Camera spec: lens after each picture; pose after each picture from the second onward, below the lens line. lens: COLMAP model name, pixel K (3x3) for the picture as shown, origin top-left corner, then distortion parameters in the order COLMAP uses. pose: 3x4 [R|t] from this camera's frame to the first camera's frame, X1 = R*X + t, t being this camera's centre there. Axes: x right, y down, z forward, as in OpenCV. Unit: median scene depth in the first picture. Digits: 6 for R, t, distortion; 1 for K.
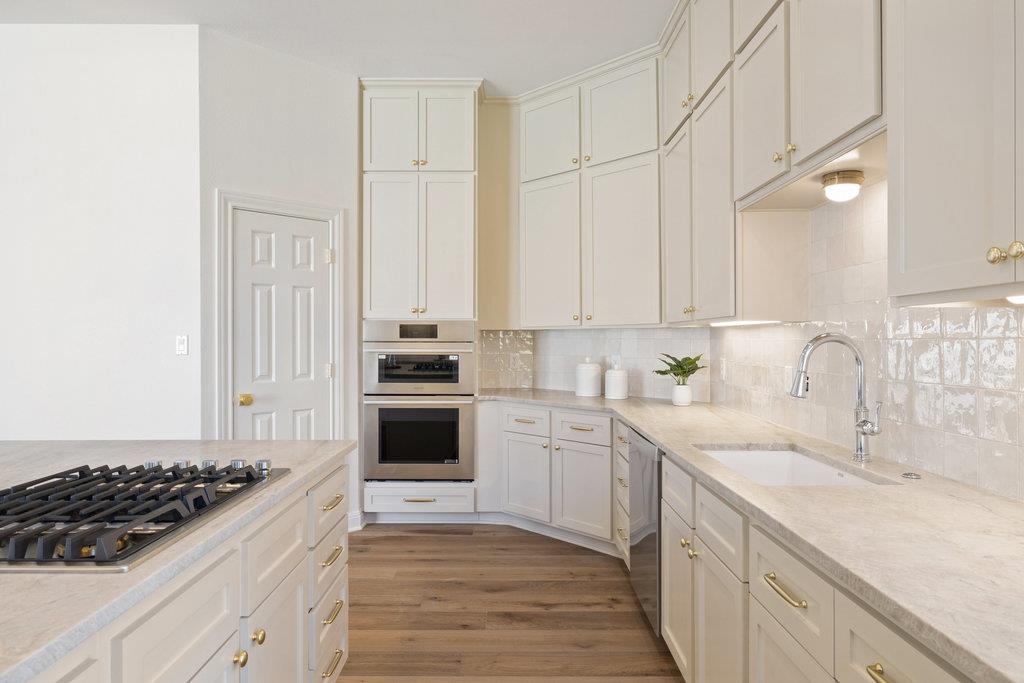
lens RADIAL K [[627.7, 0, 512.0], [0, 627.7, 341.5], [0, 0, 1]] dist [-0.005099, 0.001004]
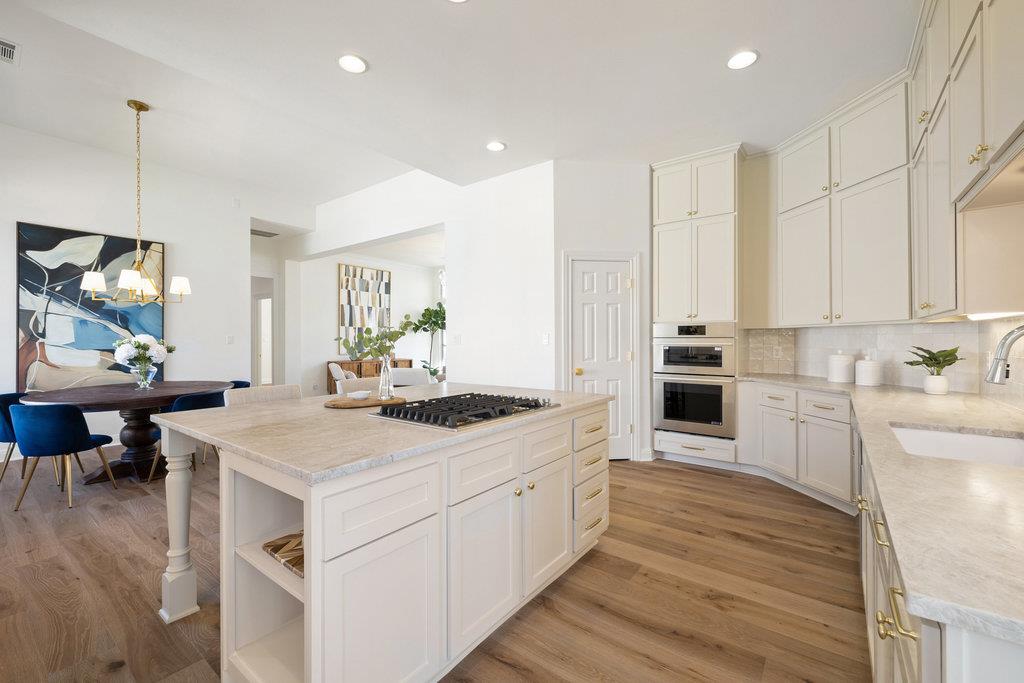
lens RADIAL K [[425.8, 0, 512.0], [0, 425.8, 341.5], [0, 0, 1]] dist [0.000547, 0.000196]
pose [[0.795144, -0.000055, -0.606421, 0.122403], [0.000796, 0.999999, 0.000953, 0.008586], [0.606420, -0.001241, 0.795144, -0.029424]]
